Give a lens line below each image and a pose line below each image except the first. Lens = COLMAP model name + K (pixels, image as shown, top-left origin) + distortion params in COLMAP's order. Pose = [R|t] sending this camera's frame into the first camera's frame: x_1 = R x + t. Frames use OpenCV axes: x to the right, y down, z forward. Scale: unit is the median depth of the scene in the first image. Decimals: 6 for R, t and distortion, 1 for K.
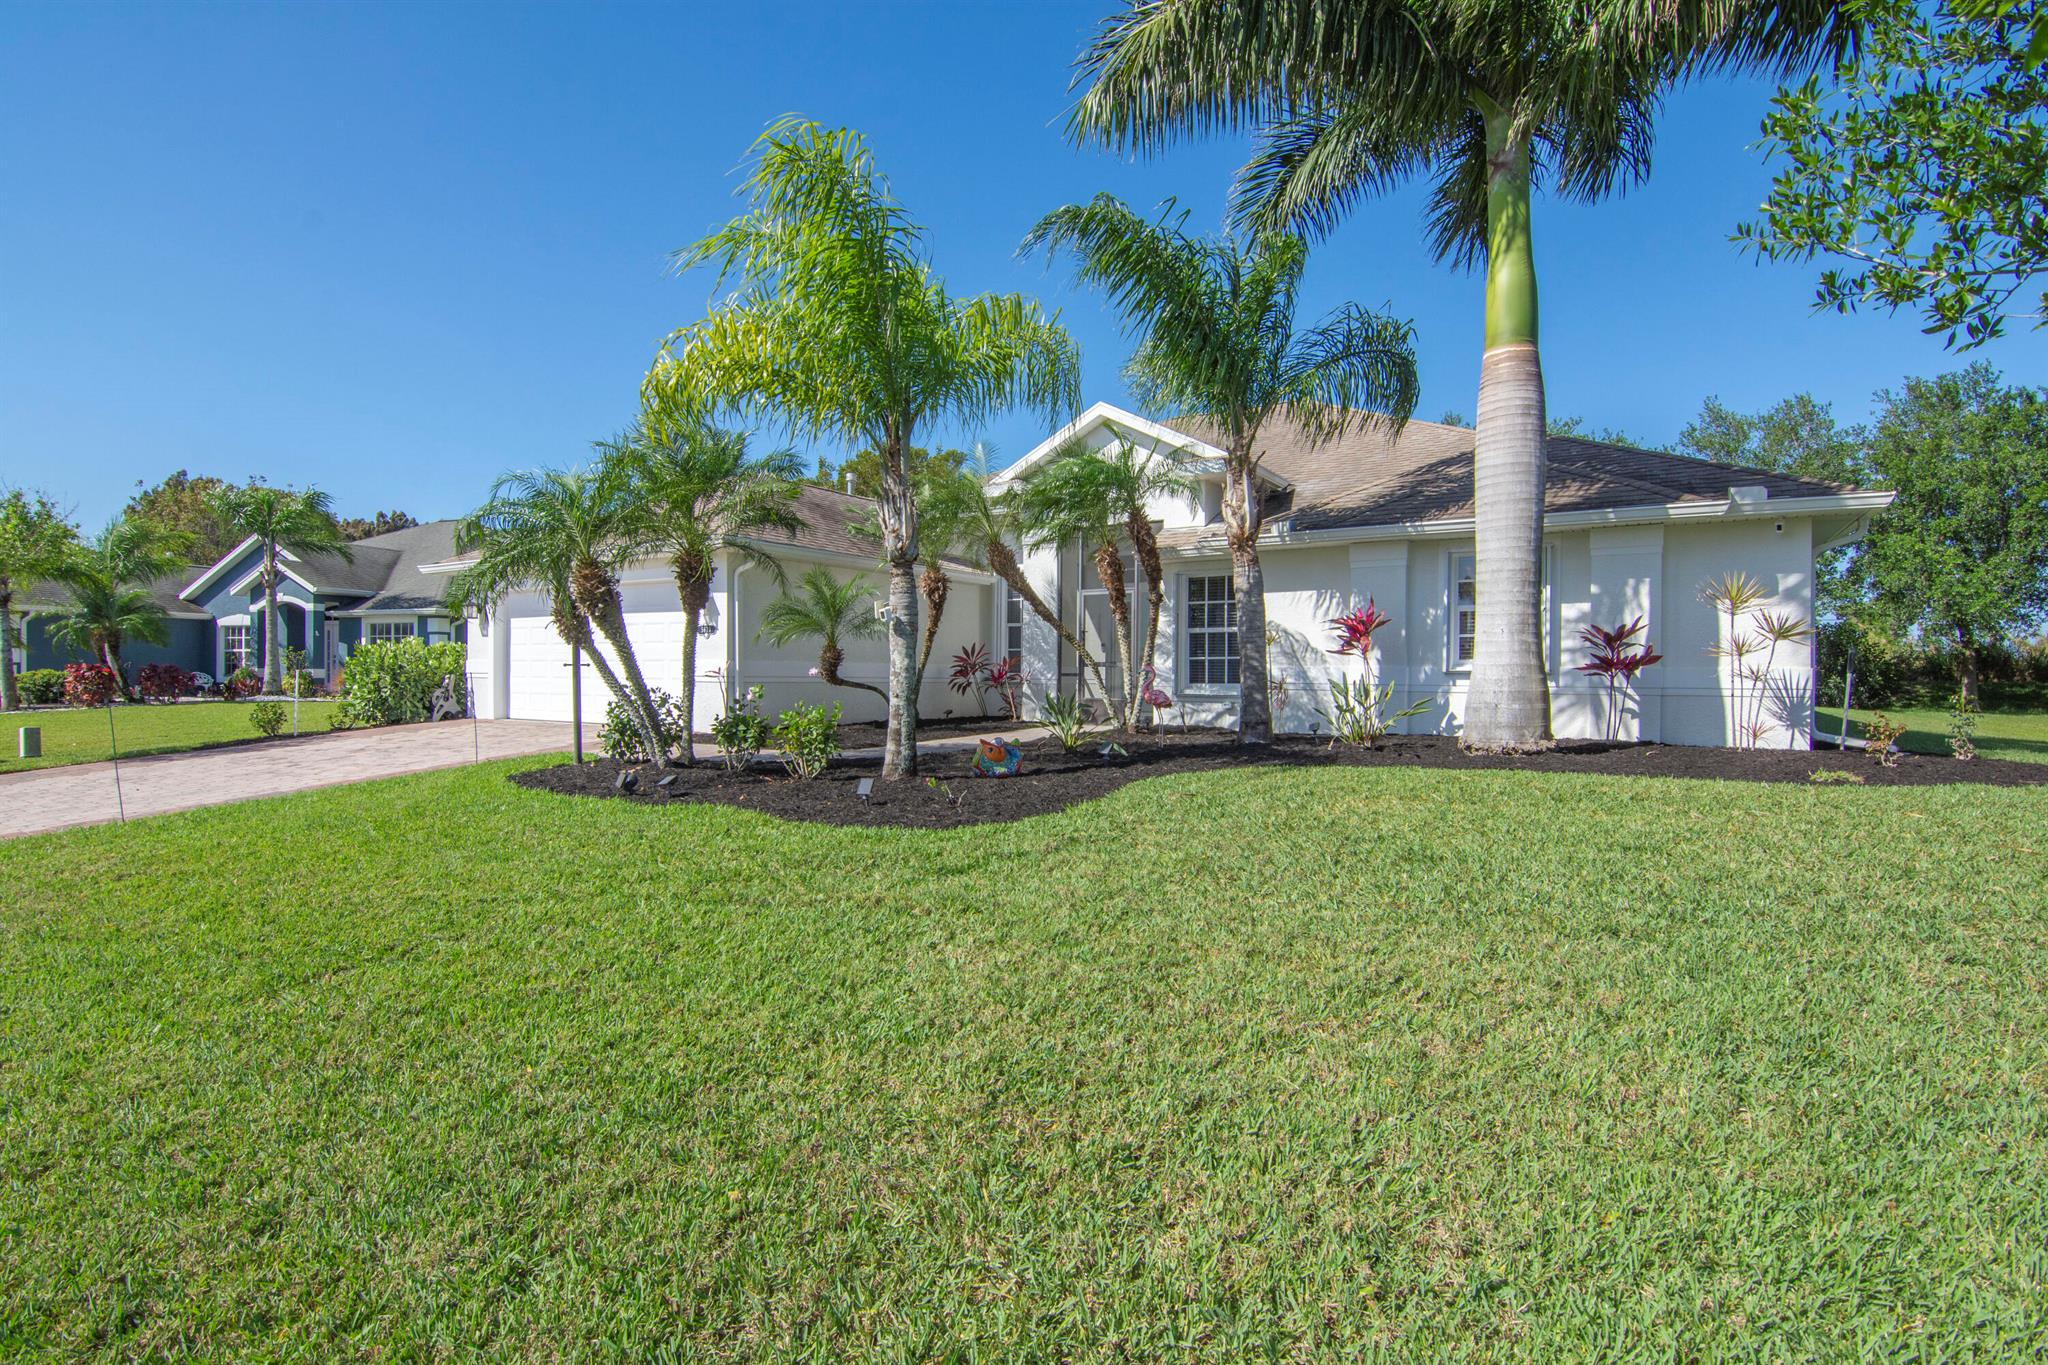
lens RADIAL K [[999.8, 0, 1029.6], [0, 999.8, 671.4], [0, 0, 1]] dist [-0.000381, -0.012965]
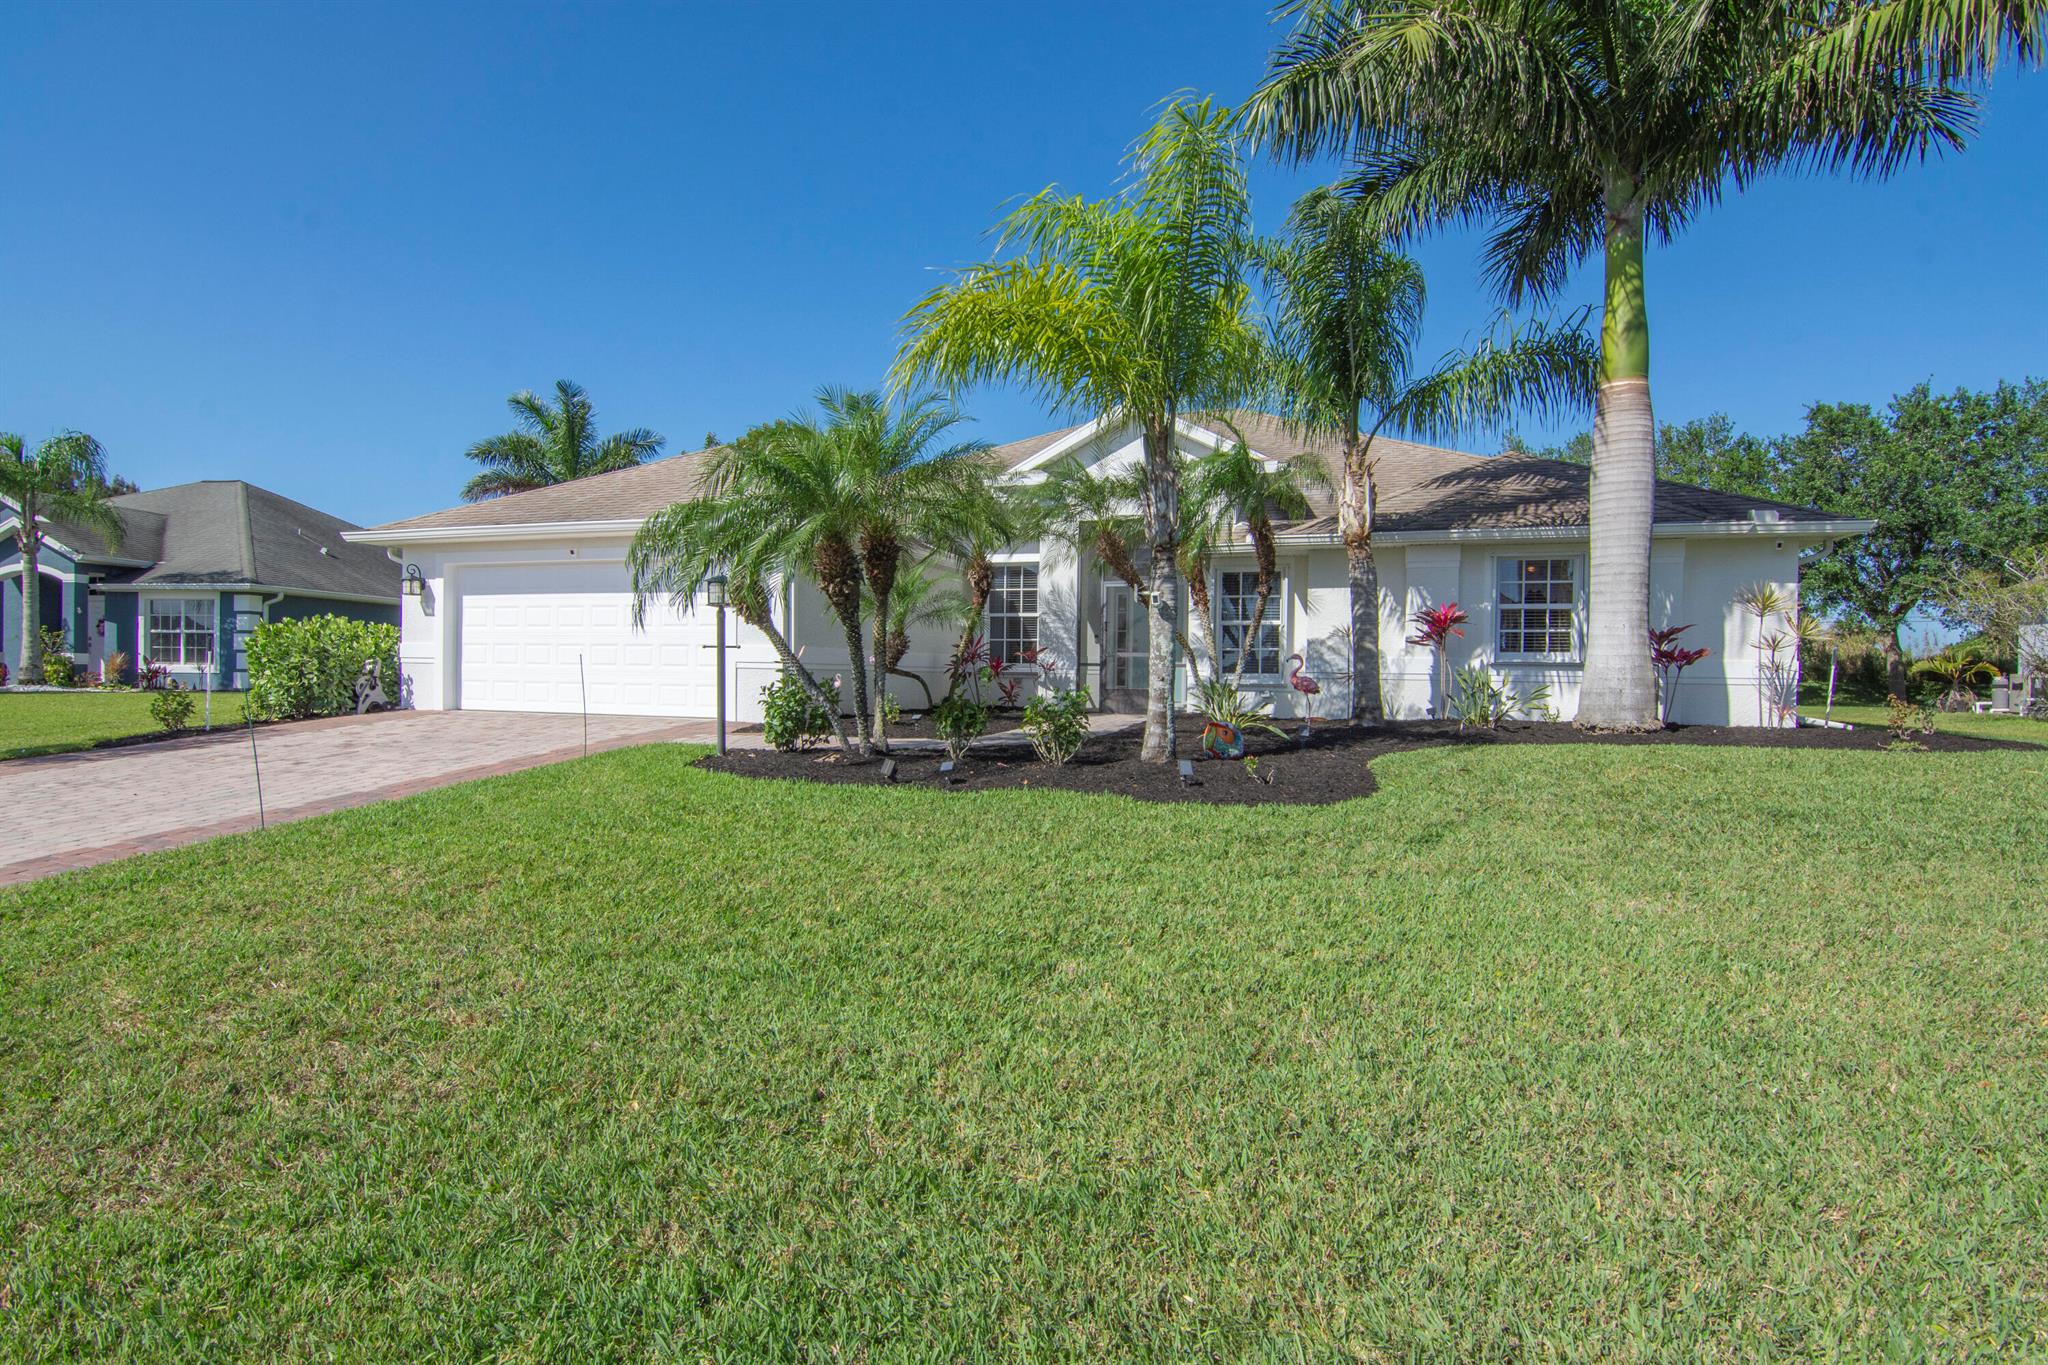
lens RADIAL K [[999.8, 0, 1029.6], [0, 999.8, 671.4], [0, 0, 1]] dist [-0.000381, -0.012965]
pose [[0.971078, 0.006352, 0.238676, -0.266842], [-0.007401, 0.999967, 0.003496, 0.007315], [-0.238646, -0.005161, 0.971093, 0.025639]]
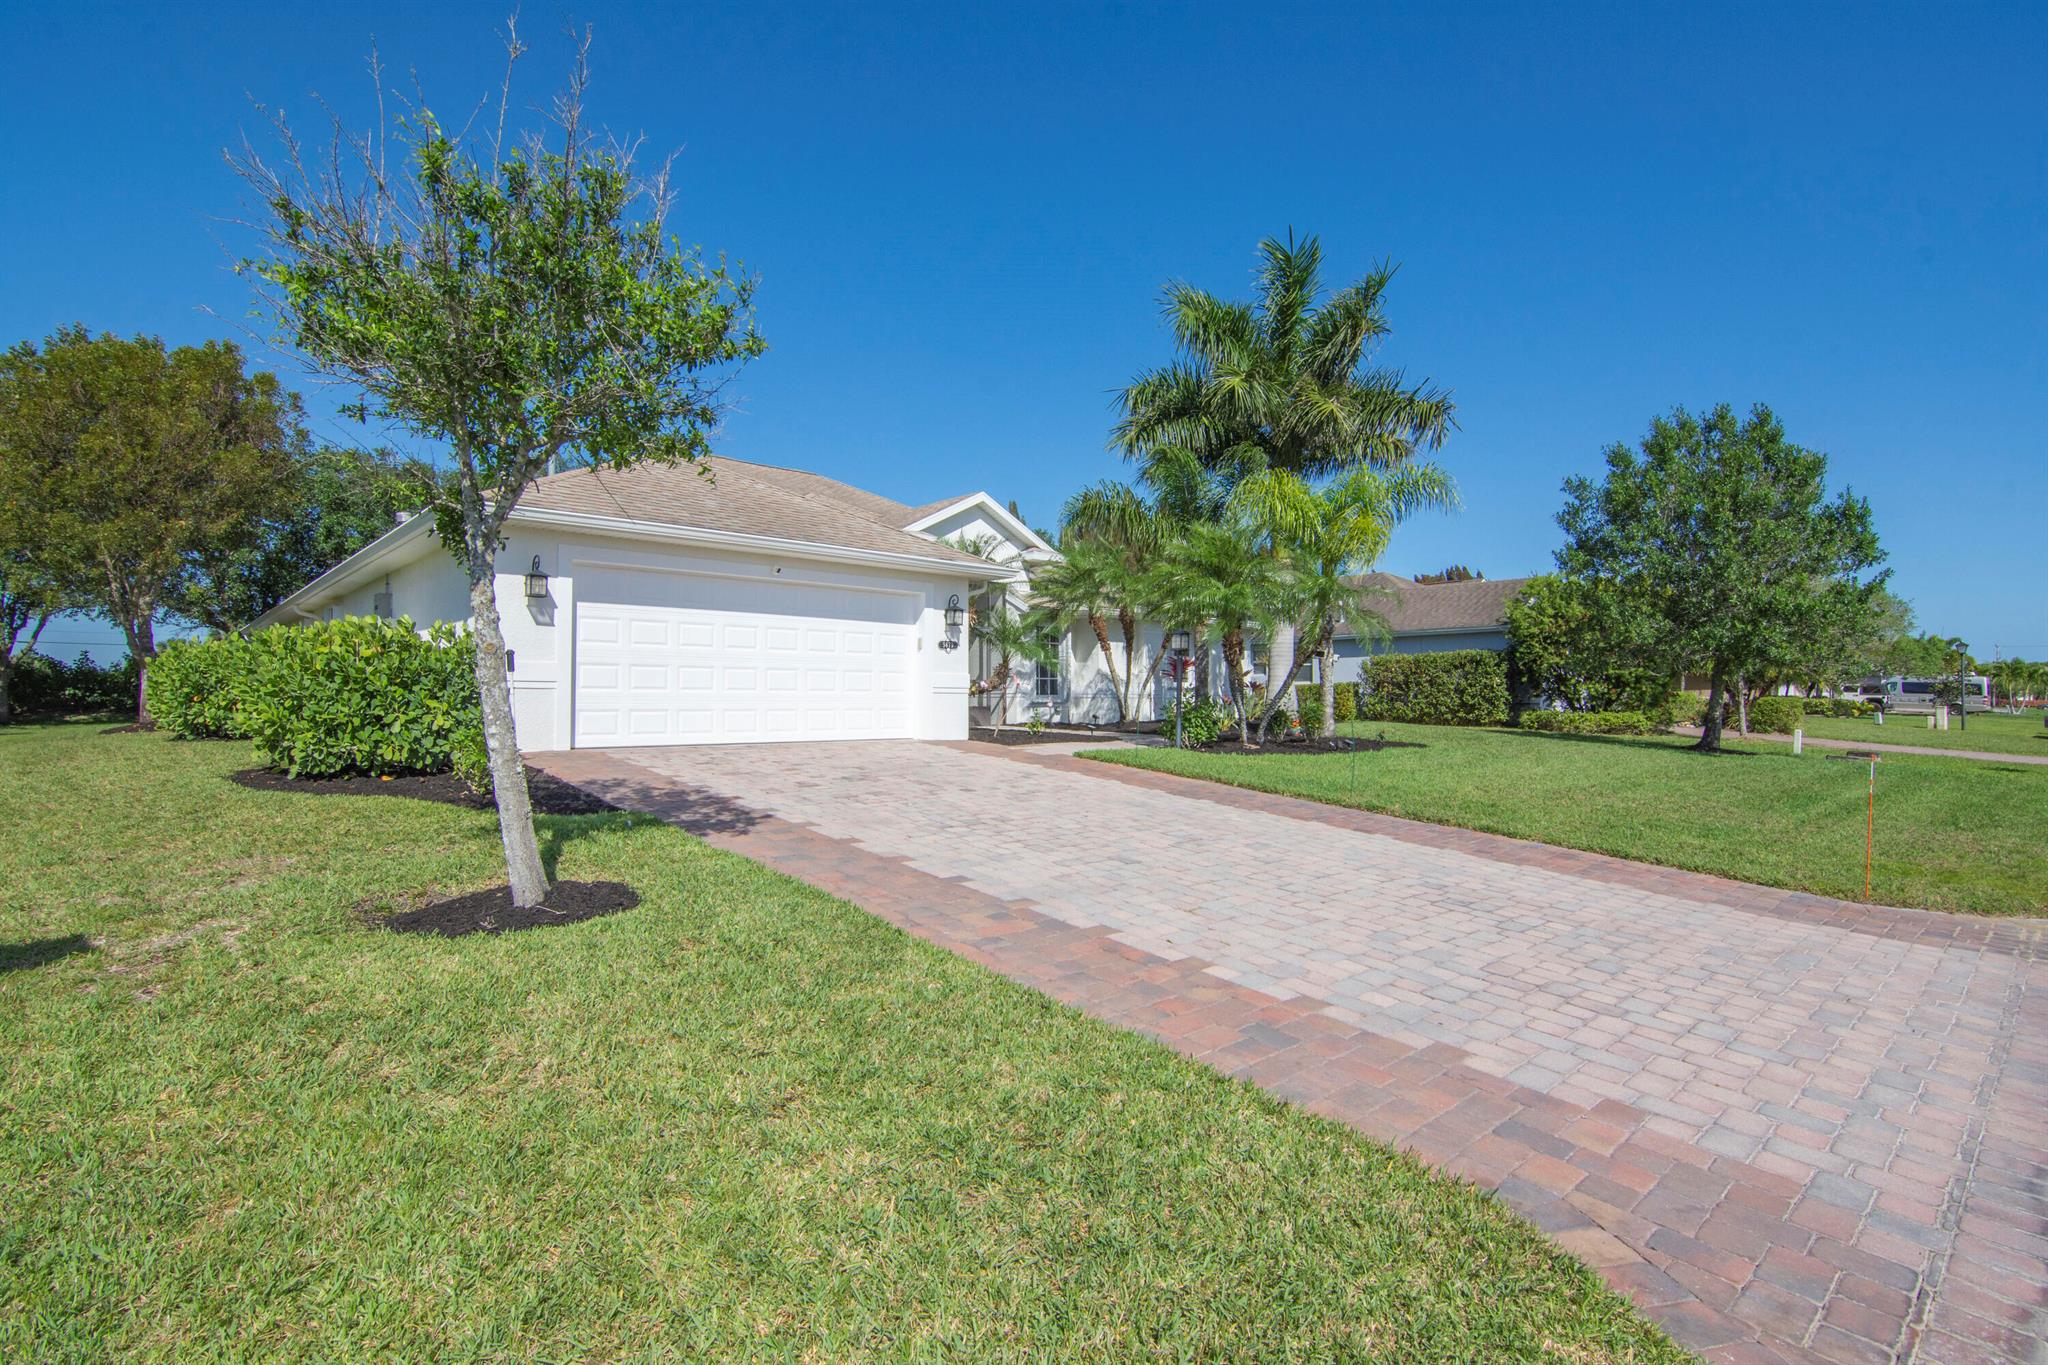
lens RADIAL K [[1017.8, 0, 1020.0], [0, 1017.8, 710.7], [0, 0, 1]] dist [0.001722, 0.000828]
pose [[0.259726, -0.015763, 0.965554, -1.225810], [-0.003691, 0.999843, 0.017316, 0.009116], [-0.965675, -0.008062, 0.259627, 0.570340]]
